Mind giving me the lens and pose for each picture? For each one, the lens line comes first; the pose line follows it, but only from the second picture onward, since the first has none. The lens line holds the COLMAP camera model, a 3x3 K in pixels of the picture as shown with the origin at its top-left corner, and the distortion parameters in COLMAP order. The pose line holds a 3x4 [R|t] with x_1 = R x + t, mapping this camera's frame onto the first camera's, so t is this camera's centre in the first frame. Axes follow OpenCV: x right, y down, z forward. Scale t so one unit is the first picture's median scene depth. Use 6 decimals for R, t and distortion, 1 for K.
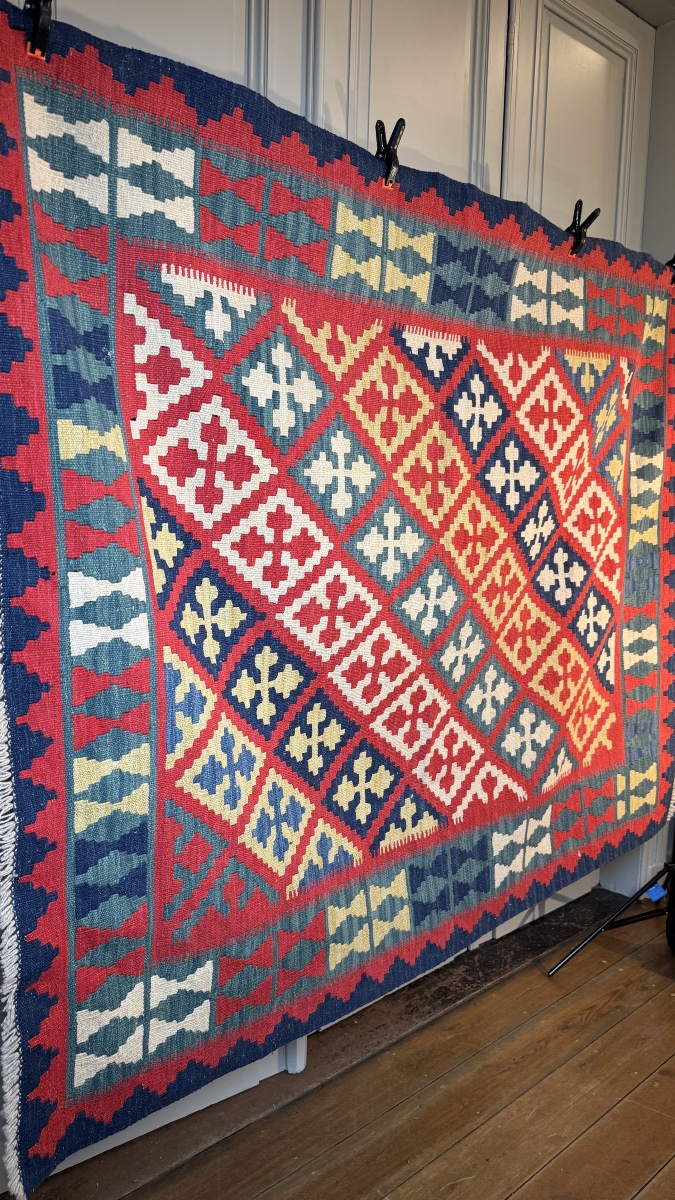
lens RADIAL K [[834.6, 0, 337.5], [0, 834.6, 600.0], [0, 0, 1]] dist [0.091784, -0.158849]
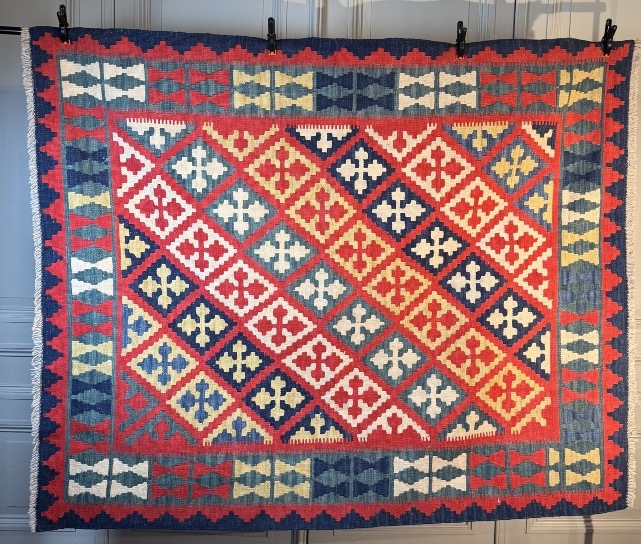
lens RADIAL K [[801.8, 0, 342.5], [0, 801.8, 224.6], [0, 0, 1]] dist [0.160638, -0.335655]
pose [[0.787866, 0.038406, -0.614648, 1.404400], [-0.080301, 0.995939, -0.040700, -0.079188], [0.610589, 0.081424, 0.787751, -0.258237]]
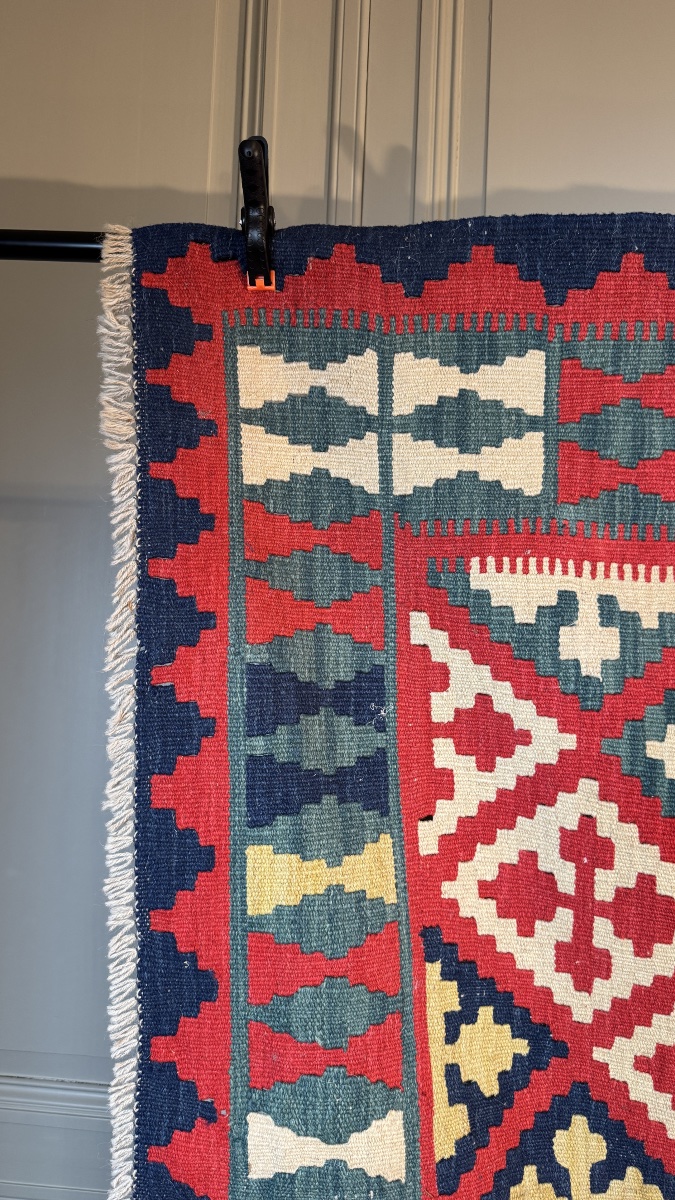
lens RADIAL K [[834.6, 0, 337.5], [0, 834.6, 600.0], [0, 0, 1]] dist [0.091784, -0.158849]
pose [[0.704539, -0.021389, -0.709343, 0.115696], [-0.104356, 0.985557, -0.133367, -0.264866], [0.701951, 0.167986, 0.692131, 0.513036]]
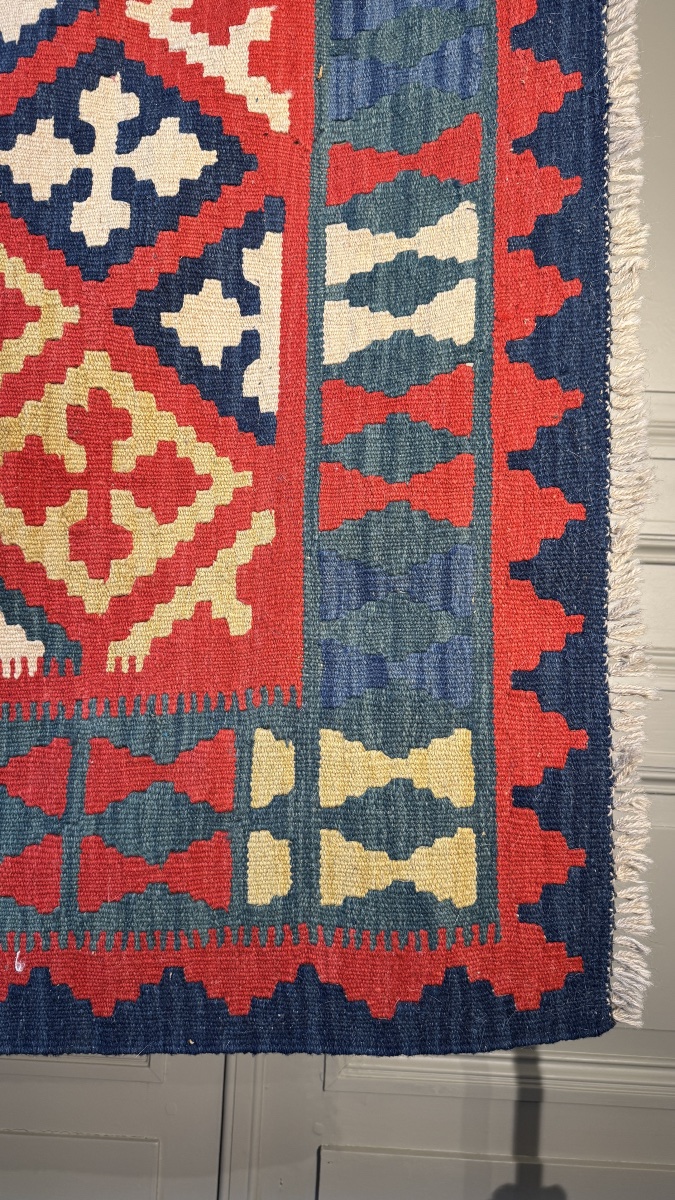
lens RADIAL K [[834.6, 0, 337.5], [0, 834.6, 600.0], [0, 0, 1]] dist [0.091784, -0.158849]
pose [[0.735863, -0.007510, -0.677089, 0.927526], [-0.113759, 0.984355, -0.134551, 0.344251], [0.667507, 0.176036, 0.723496, 1.405460]]
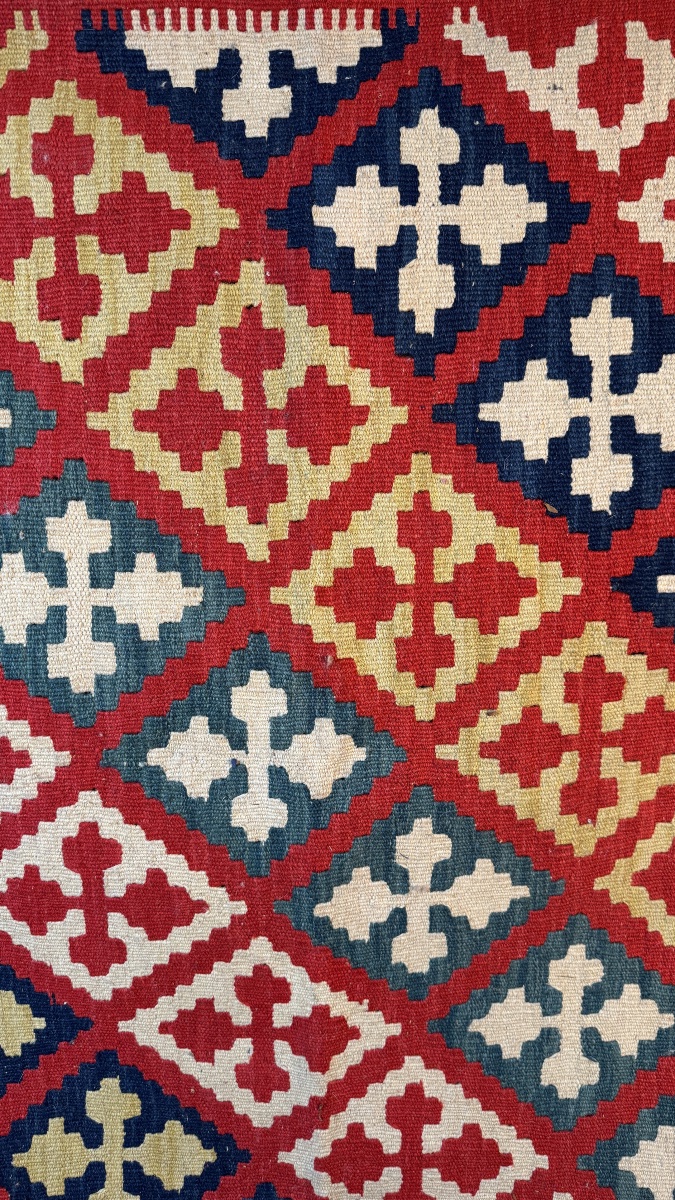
lens RADIAL K [[834.6, 0, 337.5], [0, 834.6, 600.0], [0, 0, 1]] dist [0.091784, -0.158849]
pose [[0.738201, 0.064331, -0.671506, 0.497145], [-0.070055, 0.997371, 0.018536, -0.099295], [0.670933, 0.033359, 0.740767, 0.960731]]
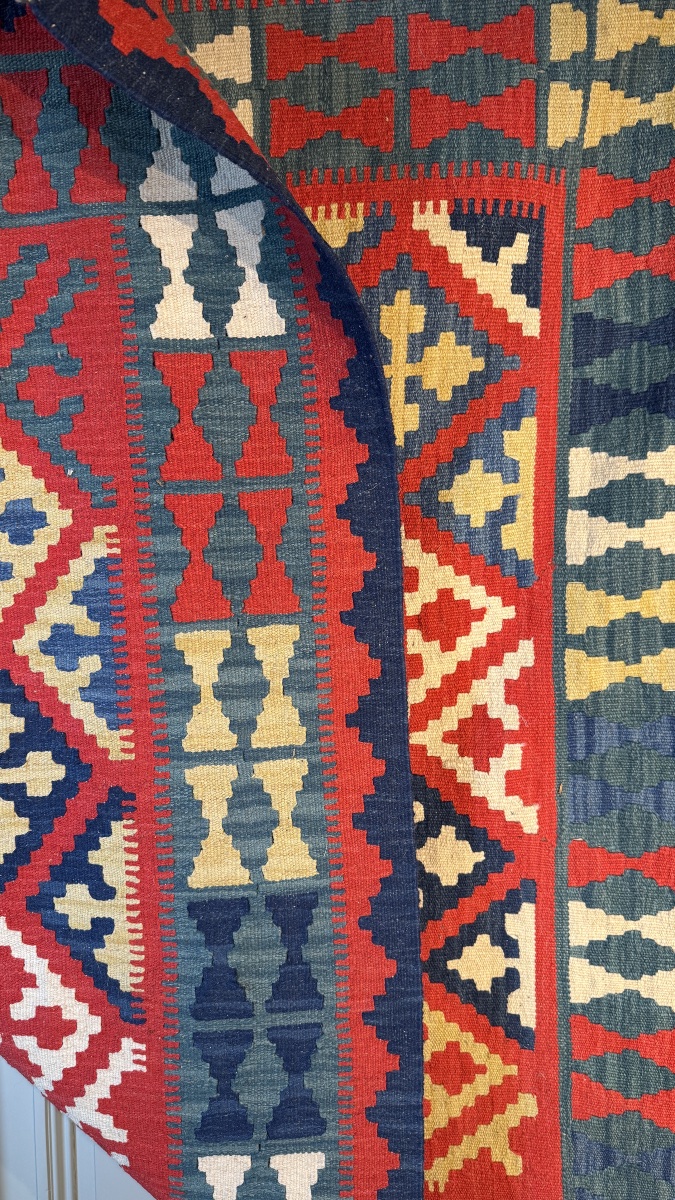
lens RADIAL K [[834.6, 0, 337.5], [0, 834.6, 600.0], [0, 0, 1]] dist [0.091784, -0.158849]
pose [[0.690418, 0.071912, -0.719827, 0.925068], [-0.063886, 0.997220, 0.038348, -0.192624], [0.720584, 0.019511, 0.693093, 1.121313]]
